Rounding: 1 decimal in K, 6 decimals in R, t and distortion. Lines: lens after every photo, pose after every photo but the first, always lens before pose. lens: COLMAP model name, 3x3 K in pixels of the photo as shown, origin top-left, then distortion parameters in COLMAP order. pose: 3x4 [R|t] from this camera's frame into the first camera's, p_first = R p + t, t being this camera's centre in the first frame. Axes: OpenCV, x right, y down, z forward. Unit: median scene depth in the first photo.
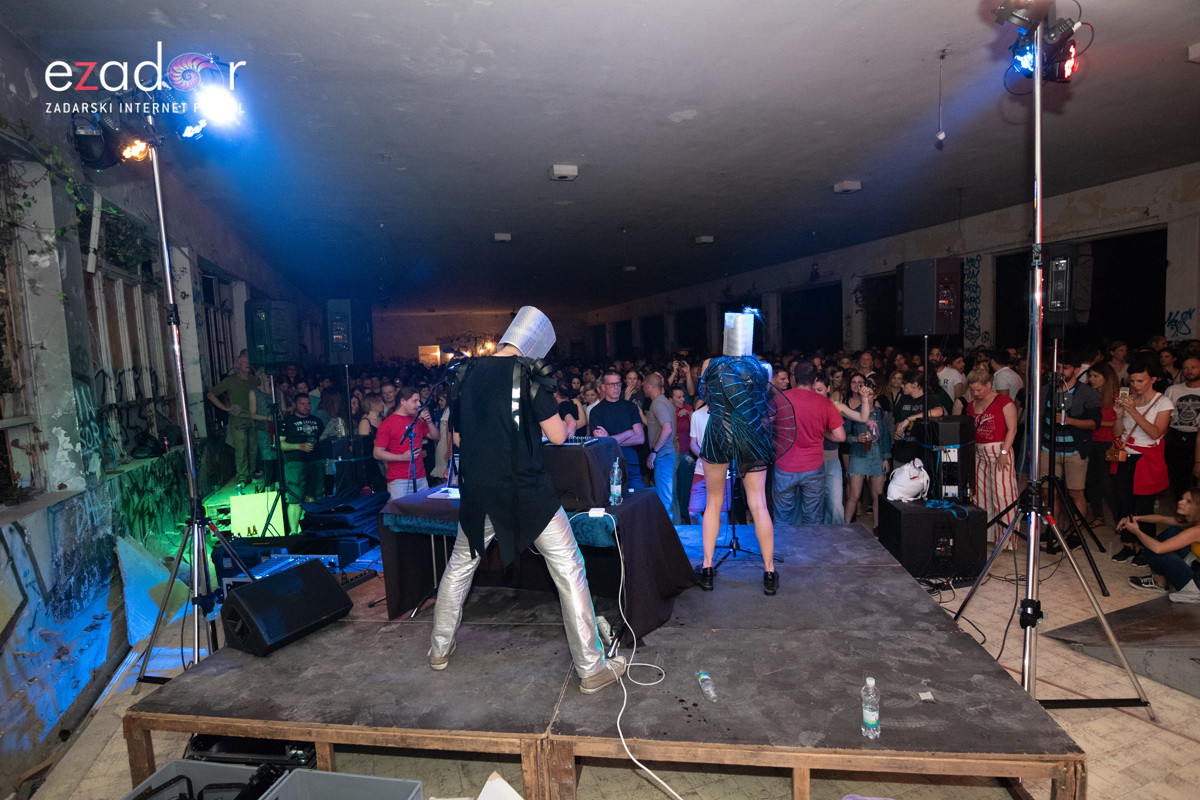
lens RADIAL K [[614.0, 0, 594.7], [0, 614.0, 409.6], [0, 0, 1]] dist [-0.010408, -0.008236]
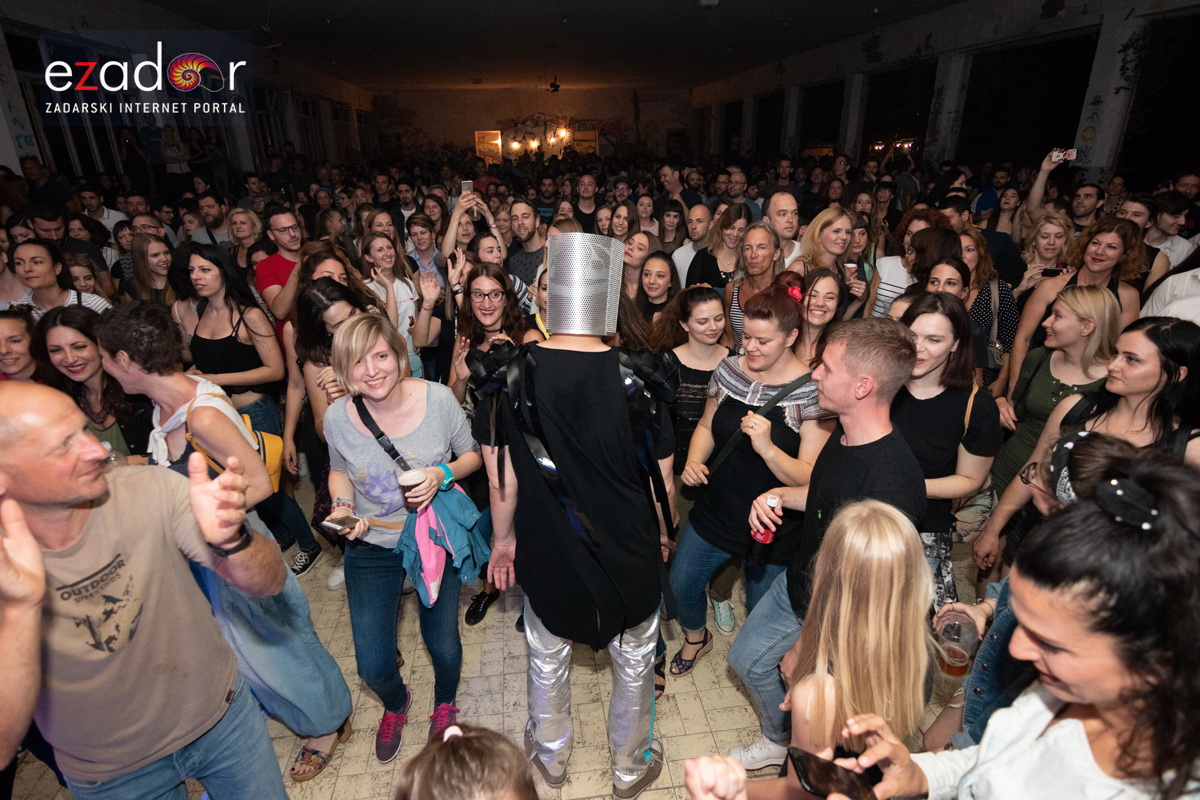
lens RADIAL K [[622.8, 0, 593.3], [0, 622.8, 406.8], [0, 0, 1]] dist [-0.009698, -0.008215]
pose [[0.976821, 0.112455, -0.182138, 0.374834], [-0.051488, 0.949340, 0.310005, -0.136345], [0.207772, -0.293442, 0.933125, 1.106665]]
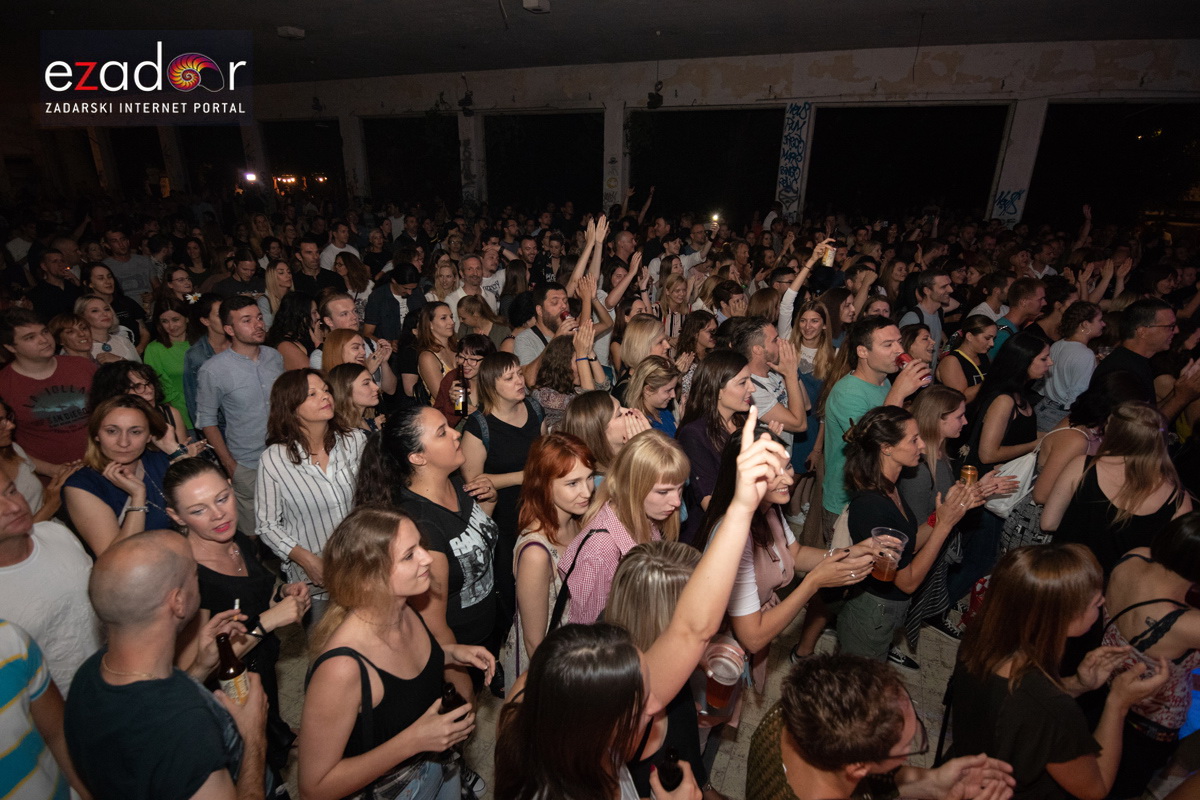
lens RADIAL K [[622.8, 0, 593.3], [0, 622.8, 406.8], [0, 0, 1]] dist [-0.009698, -0.008215]
pose [[0.688977, -0.199098, 0.696901, -0.747135], [0.018090, 0.965954, 0.258079, -0.175986], [-0.724557, -0.165204, 0.669122, 1.449492]]
